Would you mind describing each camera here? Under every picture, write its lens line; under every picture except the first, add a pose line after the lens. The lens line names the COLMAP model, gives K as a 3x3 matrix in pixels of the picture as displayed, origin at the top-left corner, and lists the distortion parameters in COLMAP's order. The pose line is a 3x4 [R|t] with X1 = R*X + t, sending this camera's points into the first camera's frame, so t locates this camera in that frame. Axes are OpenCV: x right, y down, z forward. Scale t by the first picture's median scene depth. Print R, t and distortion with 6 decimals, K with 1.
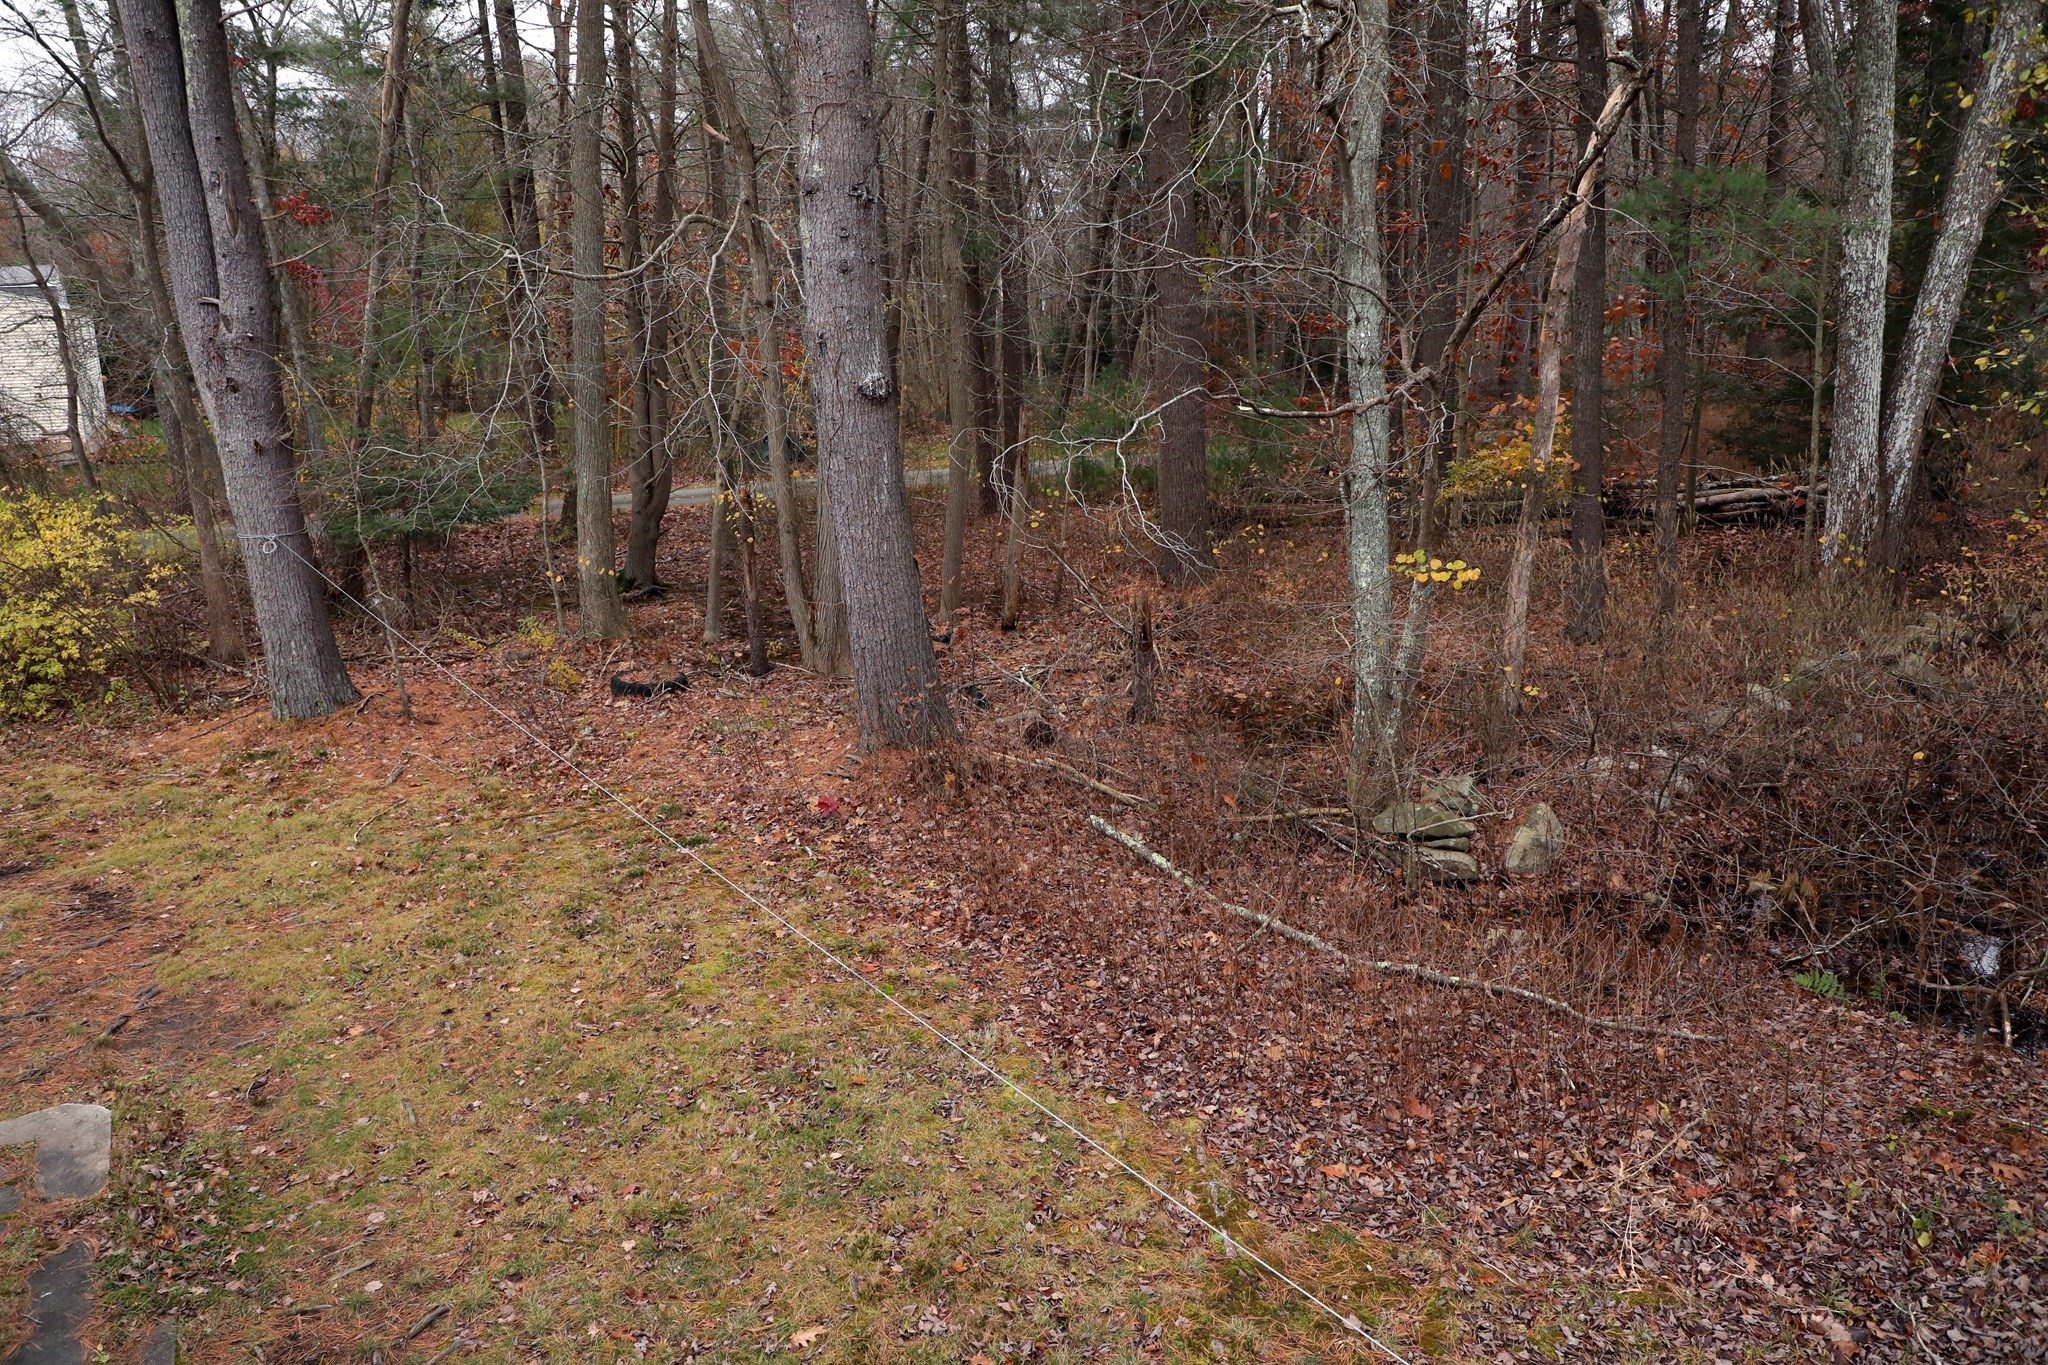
lens RADIAL K [[1520.4, 0, 990.3], [0, 1520.4, 677.0], [0, 0, 1]] dist [-0.032596, 0.003881]
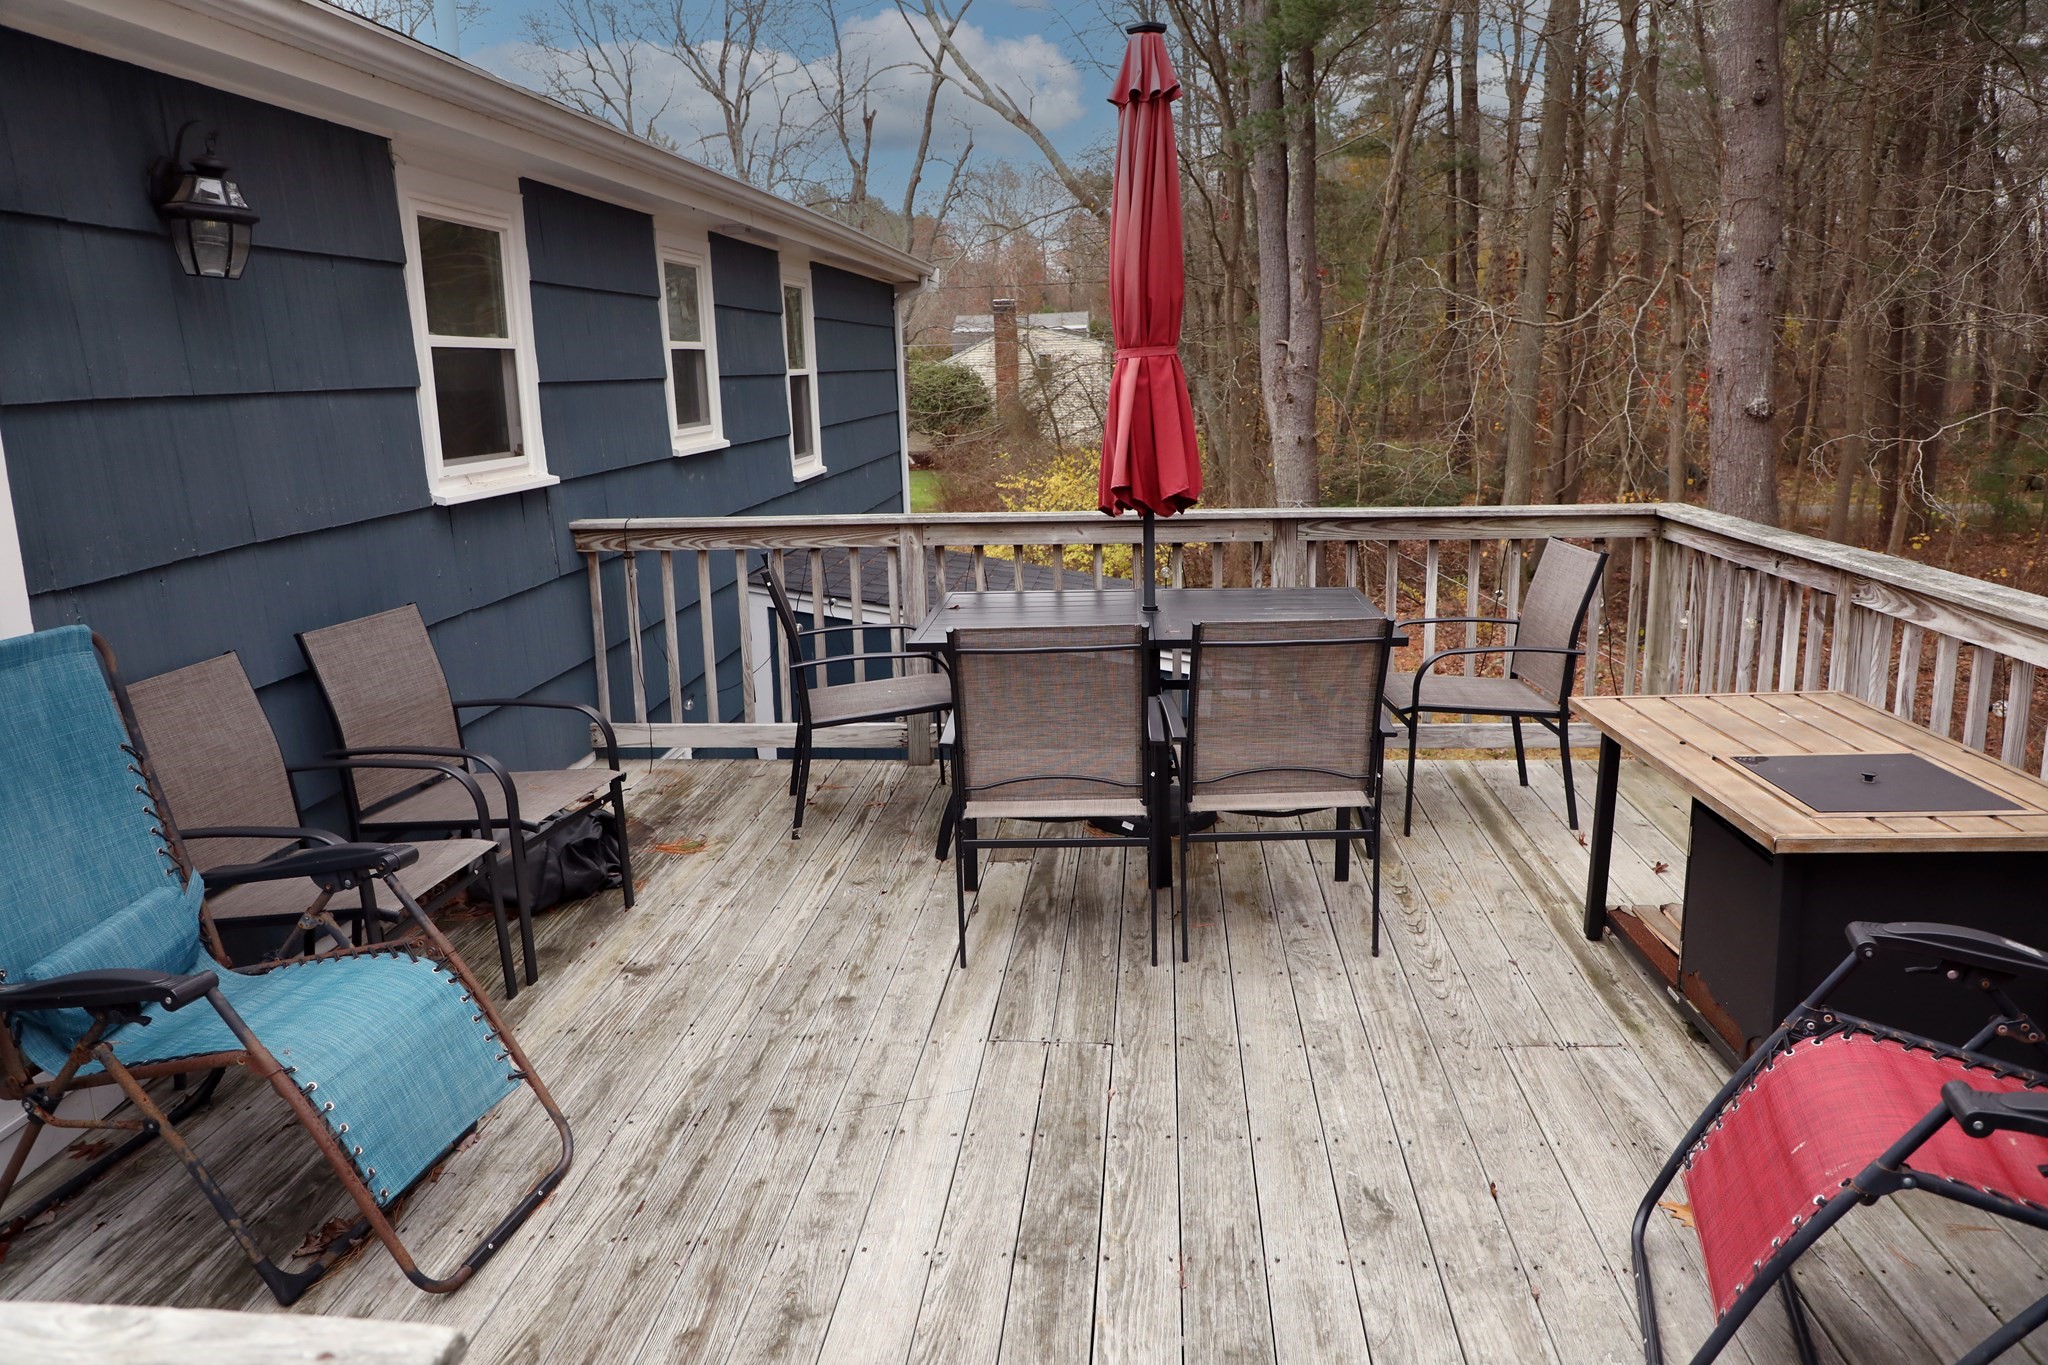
lens RADIAL K [[1520.4, 0, 990.3], [0, 1520.4, 677.0], [0, 0, 1]] dist [-0.032596, 0.003881]
pose [[0.843953, 0.109336, -0.525157, 0.068420], [-0.121275, 0.992549, 0.011751, 0.099538], [0.522529, 0.053771, 0.850924, -0.423416]]
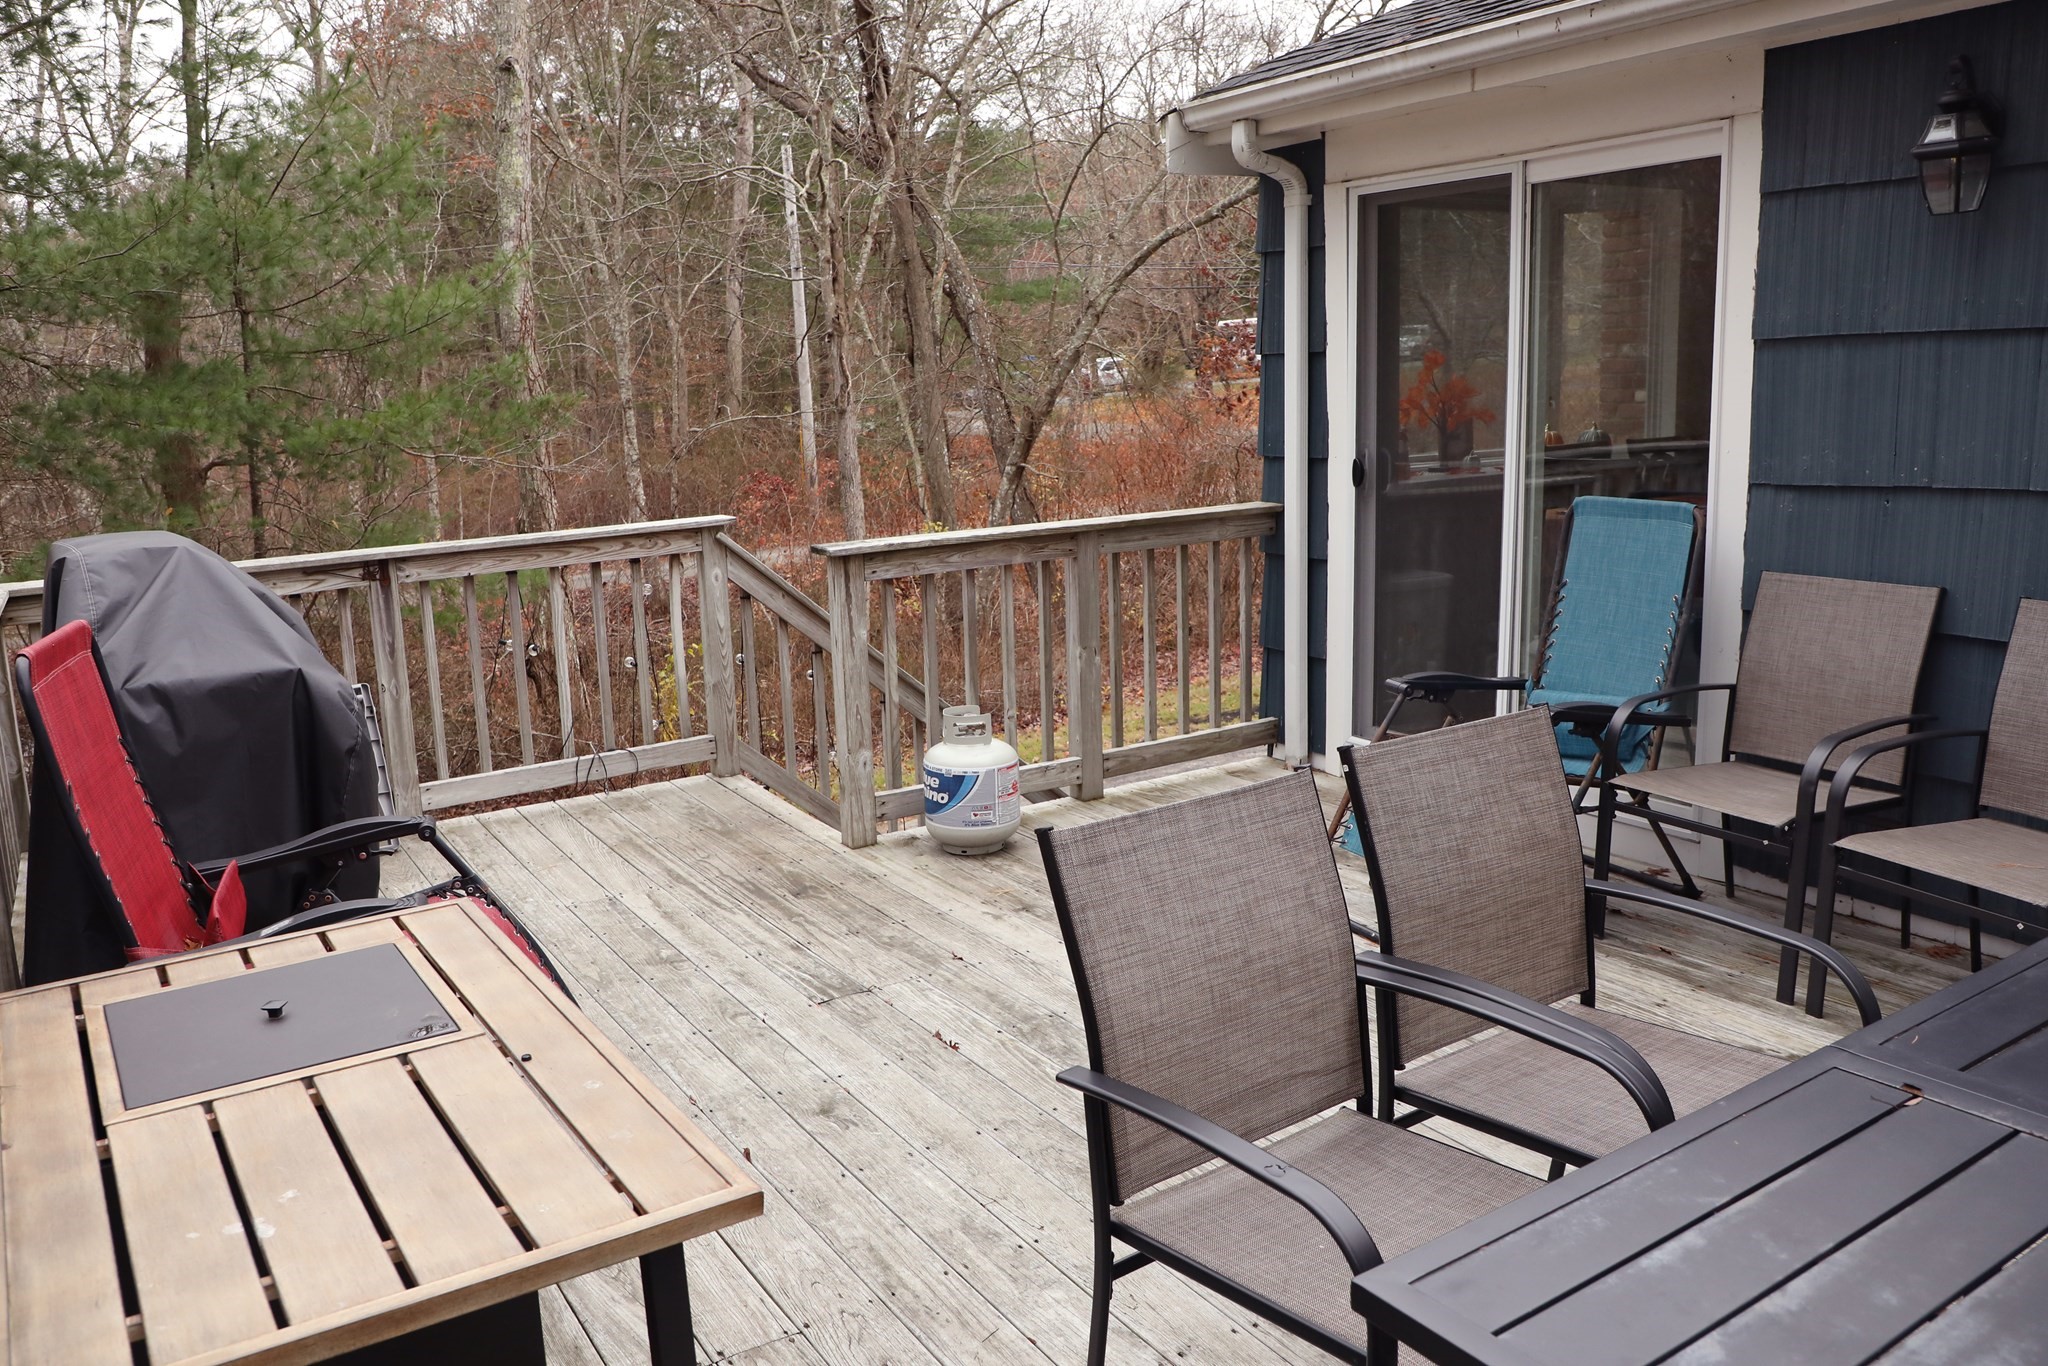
lens RADIAL K [[1520.4, 0, 990.3], [0, 1520.4, 677.5], [0, 0, 1]] dist [-0.032596, 0.003881]
pose [[-0.996286, 0.070475, -0.049482, -0.399135], [0.043801, 0.909484, 0.413424, -0.469184], [0.074139, 0.409721, -0.909193, 2.111999]]
